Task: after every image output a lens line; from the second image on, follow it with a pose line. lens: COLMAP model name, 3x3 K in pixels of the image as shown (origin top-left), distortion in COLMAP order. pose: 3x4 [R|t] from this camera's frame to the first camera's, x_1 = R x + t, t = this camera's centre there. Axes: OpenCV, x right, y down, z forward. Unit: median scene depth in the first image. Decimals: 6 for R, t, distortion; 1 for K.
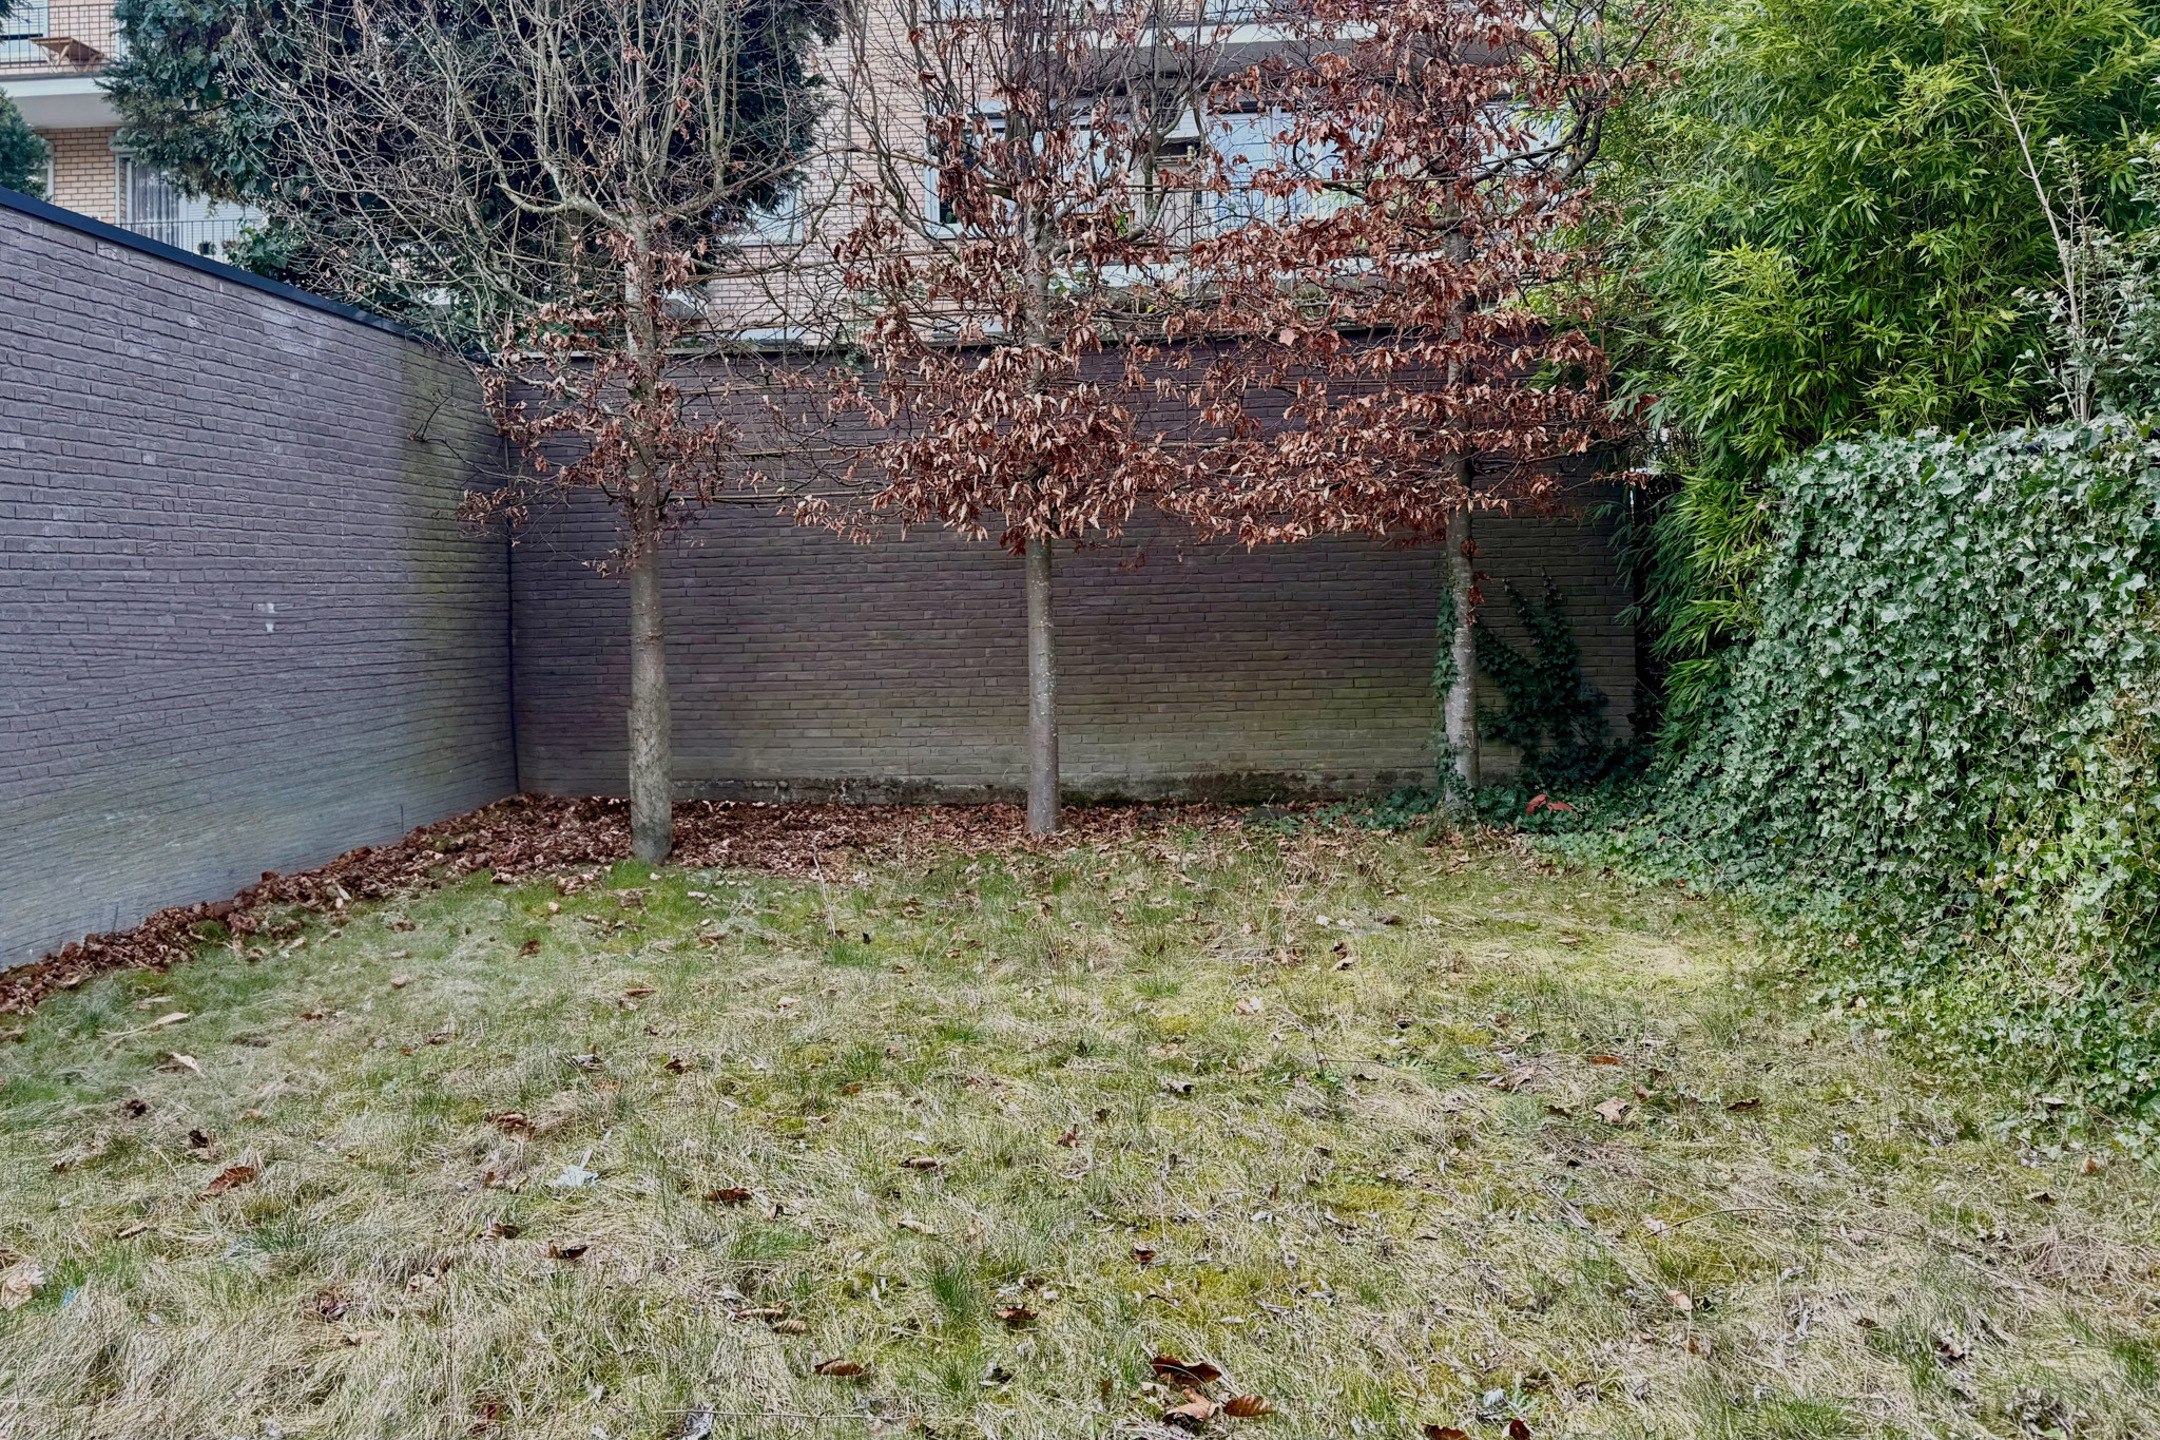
lens RADIAL K [[1515.9, 0, 1080.1], [0, 1515.9, 719.7], [0, 0, 1]] dist [0.004114, 0.000576]
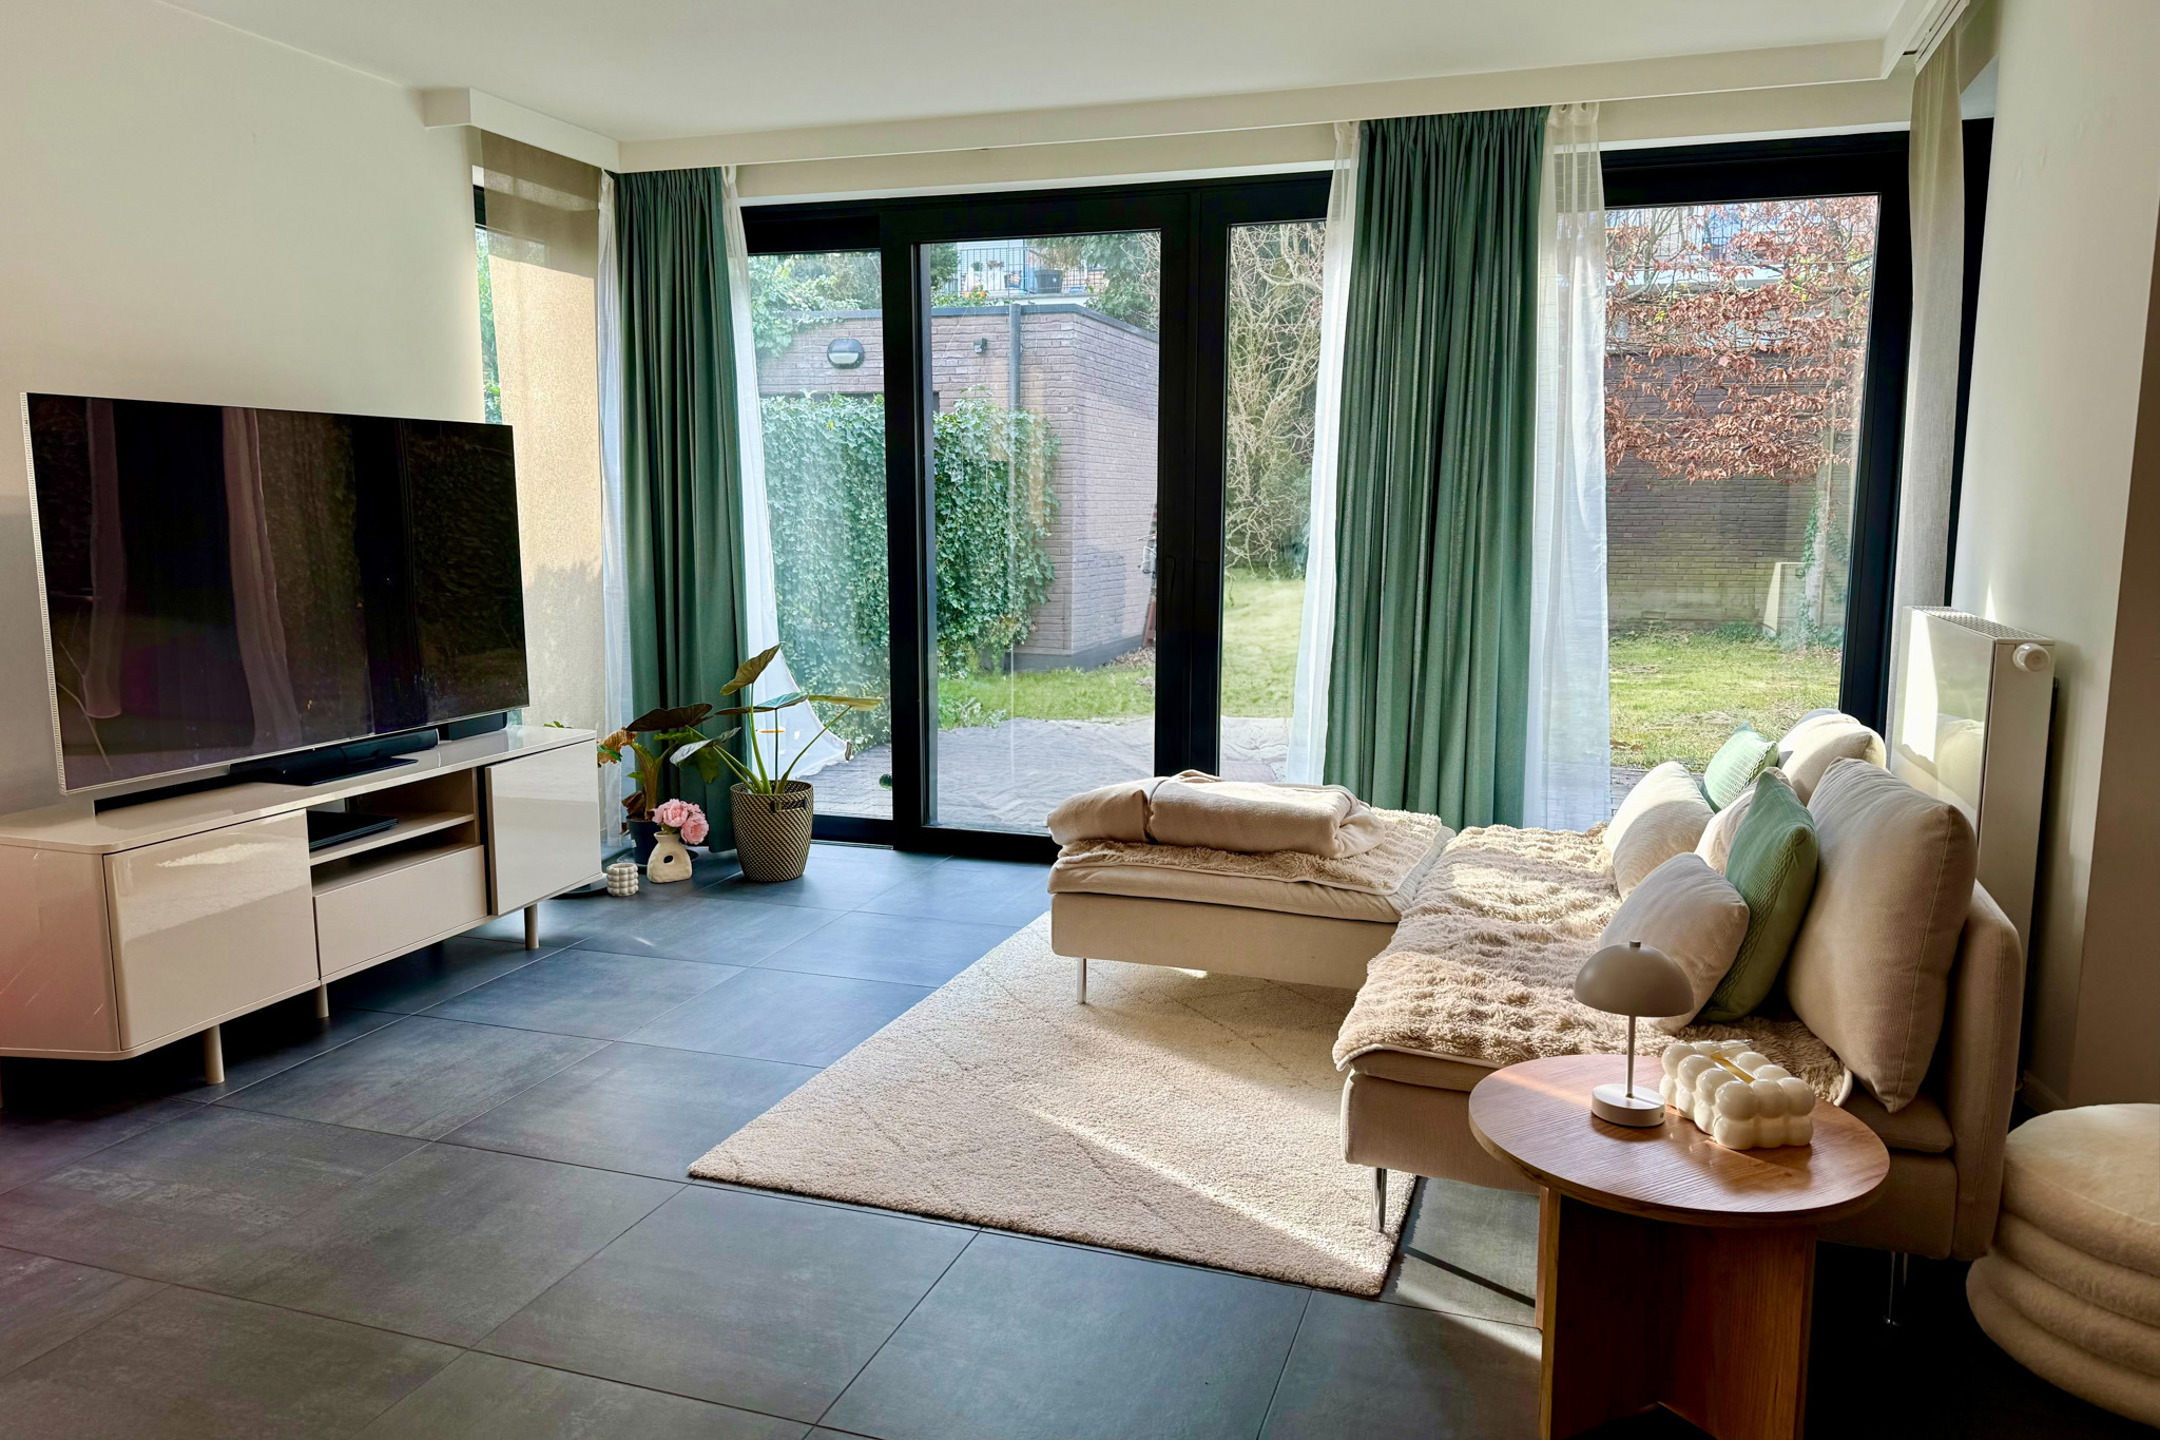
lens RADIAL K [[1515.9, 0, 1079.4], [0, 1515.9, 721.4], [0, 0, 1]] dist [0.004114, 0.000576]
pose [[0.951013, 0.074399, -0.300065, -0.013800], [-0.056104, 0.996028, 0.069145, 0.080876], [0.304017, -0.048923, 0.951410, -0.900504]]
